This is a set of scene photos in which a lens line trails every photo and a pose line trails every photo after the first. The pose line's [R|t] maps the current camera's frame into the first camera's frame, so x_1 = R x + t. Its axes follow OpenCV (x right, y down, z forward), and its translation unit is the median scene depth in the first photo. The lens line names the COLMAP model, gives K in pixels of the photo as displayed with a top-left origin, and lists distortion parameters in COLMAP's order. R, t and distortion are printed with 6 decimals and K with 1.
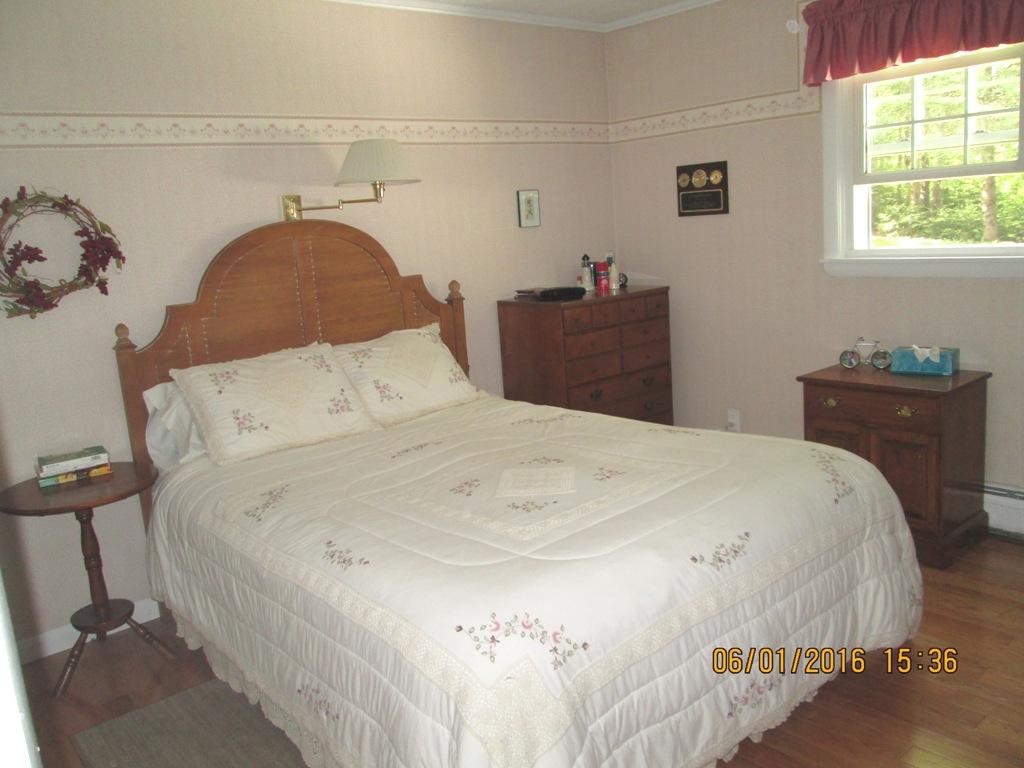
lens RADIAL K [[877.5, 0, 512.0], [0, 877.5, 384.0], [0, 0, 1]] dist [-0.004860, 0.001142]
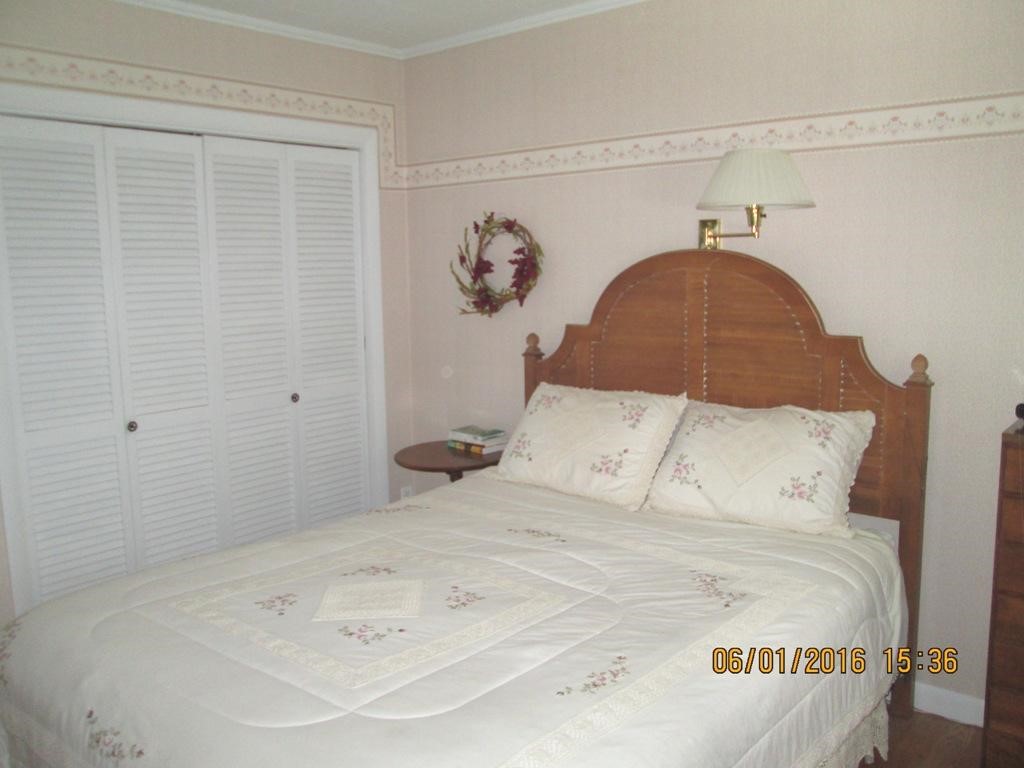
lens RADIAL K [[877.1, 0, 512.0], [0, 877.1, 384.0], [0, 0, 1]] dist [-0.027545, -0.001445]
pose [[0.147021, 0.221729, -0.963961, 0.610216], [-0.168608, 0.965906, 0.196461, -0.208534], [0.974657, 0.133648, 0.179394, 0.729063]]
